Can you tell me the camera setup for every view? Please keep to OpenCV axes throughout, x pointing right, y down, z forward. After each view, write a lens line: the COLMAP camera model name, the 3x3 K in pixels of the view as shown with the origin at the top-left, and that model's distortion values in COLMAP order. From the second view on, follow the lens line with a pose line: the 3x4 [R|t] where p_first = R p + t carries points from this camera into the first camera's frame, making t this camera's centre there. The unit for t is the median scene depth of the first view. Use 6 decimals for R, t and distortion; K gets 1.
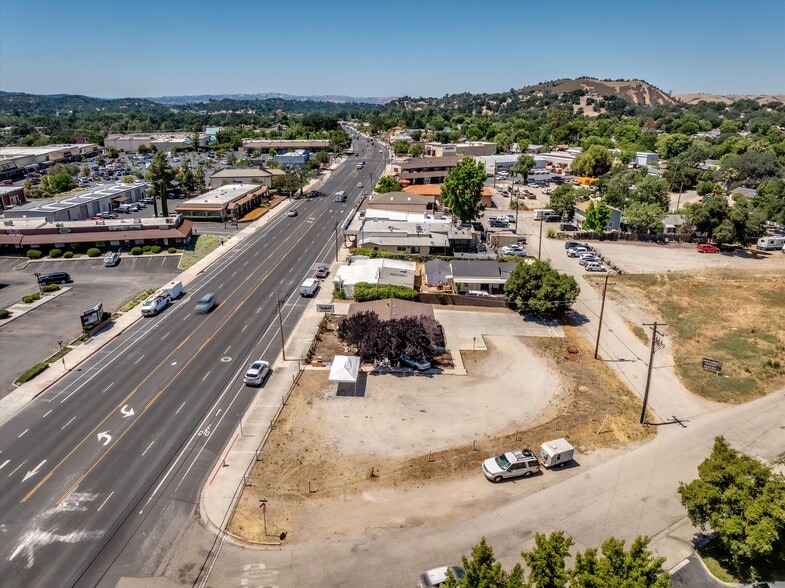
lens RADIAL K [[550.9, 0, 395.4], [0, 550.9, 293.8], [0, 0, 1]] dist [-0.029083, 0.014196]
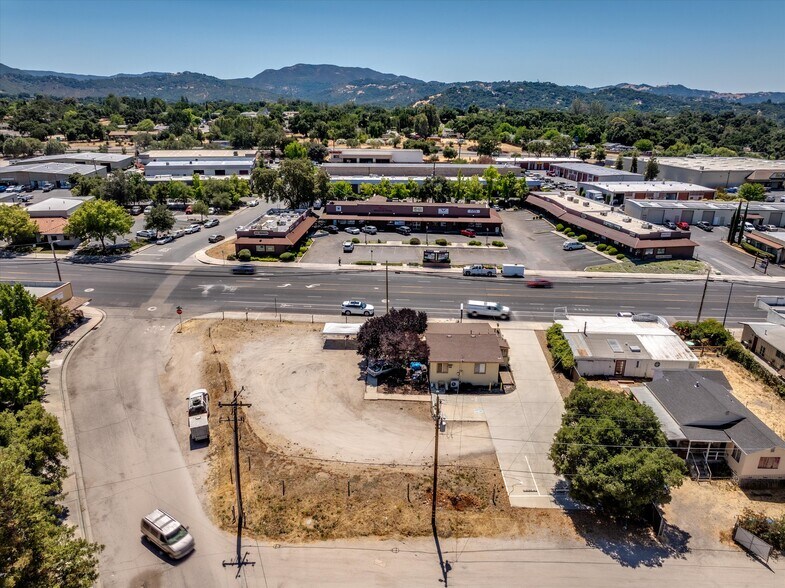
lens RADIAL K [[550.9, 0, 393.3], [0, 550.9, 292.9], [0, 0, 1]] dist [-0.029083, 0.014196]
pose [[-0.002424, 0.319343, -0.947636, 0.556999], [-0.340745, 0.890664, 0.301016, -0.179330], [0.940153, 0.323632, 0.106656, 0.525758]]
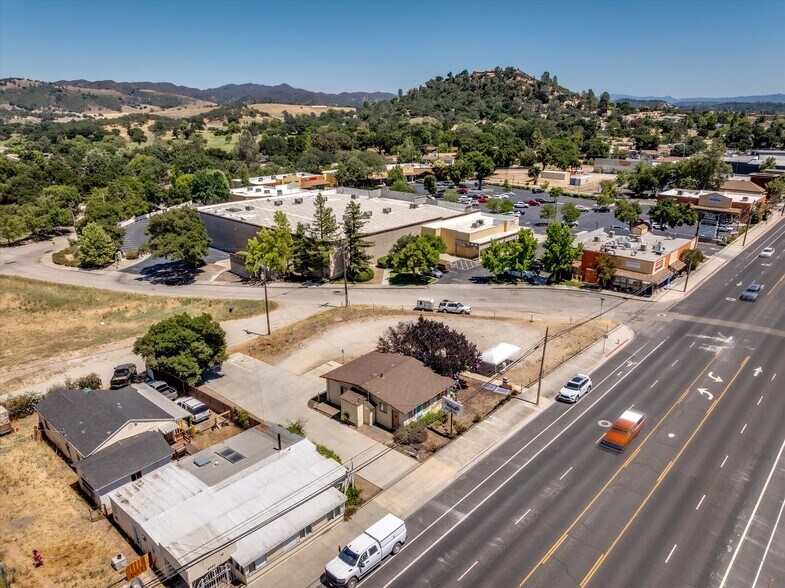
lens RADIAL K [[550.9, 0, 393.4], [0, 550.9, 295.8], [0, 0, 1]] dist [-0.029083, 0.014196]
pose [[-0.764568, -0.215159, 0.607571, -0.313014], [0.209305, 0.808672, 0.549765, -0.325895], [-0.609612, 0.547500, -0.573251, 0.933659]]
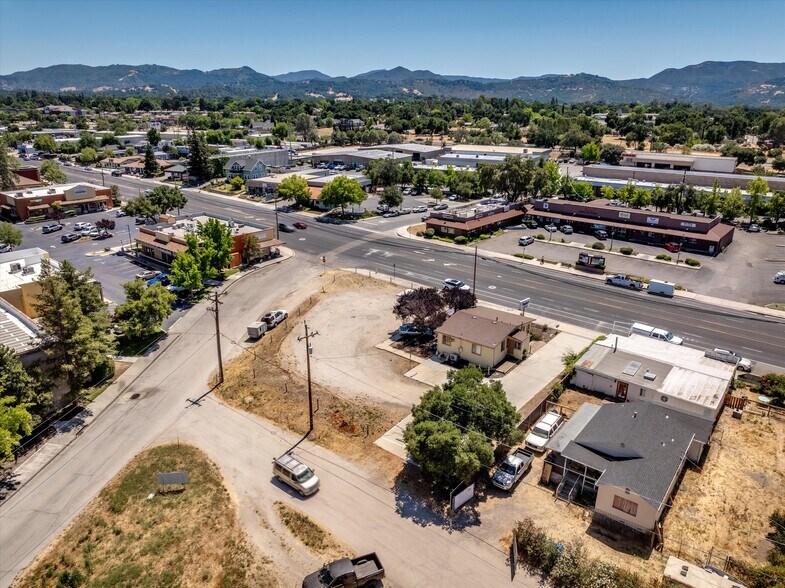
lens RADIAL K [[550.9, 0, 394.6], [0, 550.9, 291.4], [0, 0, 1]] dist [-0.029083, 0.014196]
pose [[-0.608361, 0.249639, -0.753378, 0.537314], [-0.272044, 0.826147, 0.493430, -0.295692], [0.745580, 0.505135, -0.434683, 0.859583]]
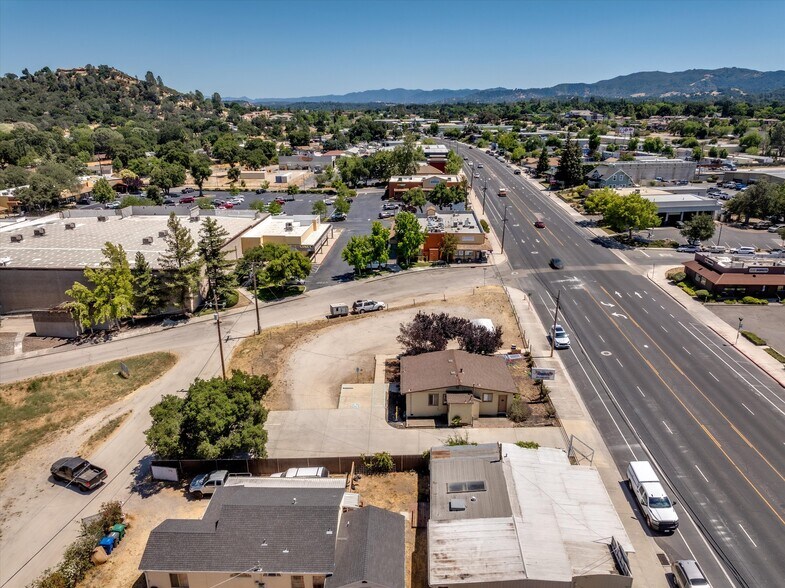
lens RADIAL K [[550.9, 0, 394.6], [0, 550.9, 296.6], [0, 0, 1]] dist [-0.029083, 0.014196]
pose [[-0.999993, -0.002603, 0.002678, 0.053029], [-0.000376, 0.783530, 0.621354, -0.365152], [-0.003716, 0.621349, -0.783525, 1.051733]]
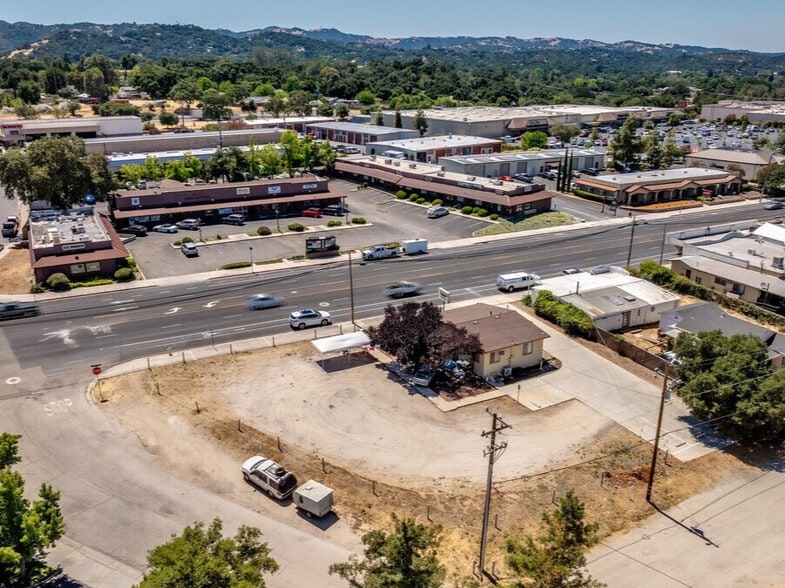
lens RADIAL K [[687.8, 0, 394.3], [0, 687.8, 298.7], [0, 0, 1]] dist [-0.019069, -0.010644]
pose [[0.514514, 0.283568, -0.809237, 0.486105], [-0.286688, 0.946315, 0.149326, -0.073558], [0.808137, 0.155168, 0.568188, 0.222190]]
